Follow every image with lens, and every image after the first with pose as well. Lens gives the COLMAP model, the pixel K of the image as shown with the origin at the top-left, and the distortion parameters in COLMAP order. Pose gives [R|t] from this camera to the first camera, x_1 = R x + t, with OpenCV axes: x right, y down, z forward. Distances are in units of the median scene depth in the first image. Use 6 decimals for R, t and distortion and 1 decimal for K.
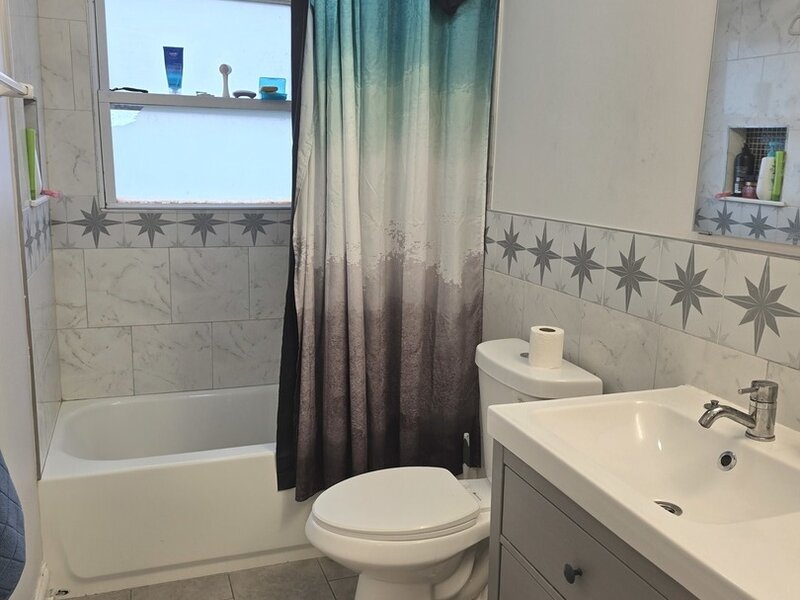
lens RADIAL K [[675.1, 0, 400.0], [0, 675.1, 300.0], [0, 0, 1]] dist [-0.006142, -0.006146]
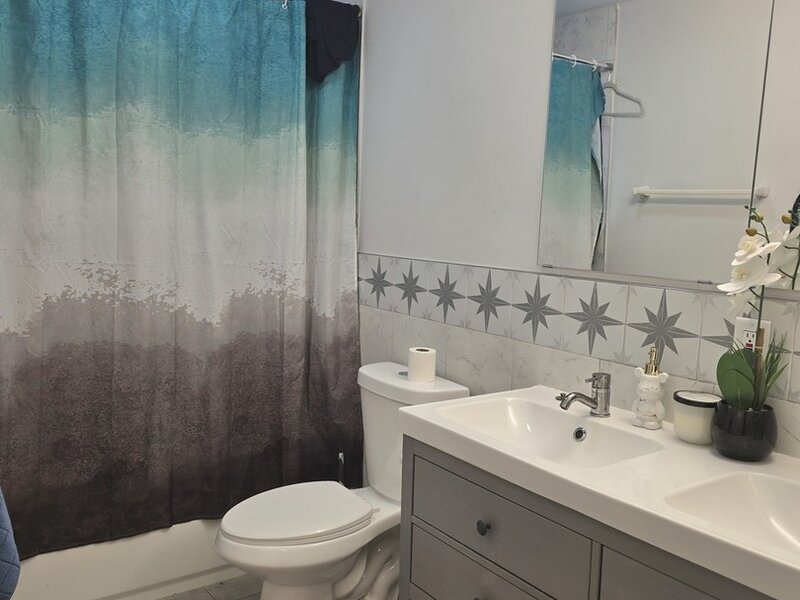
lens RADIAL K [[675.0, 0, 400.0], [0, 675.0, 300.0], [0, 0, 1]] dist [0.004152, -0.000631]
pose [[0.954914, -0.014135, 0.296546, -0.178042], [0.036671, 0.996833, -0.070571, 0.040660], [-0.294609, 0.078263, 0.952408, -0.134329]]
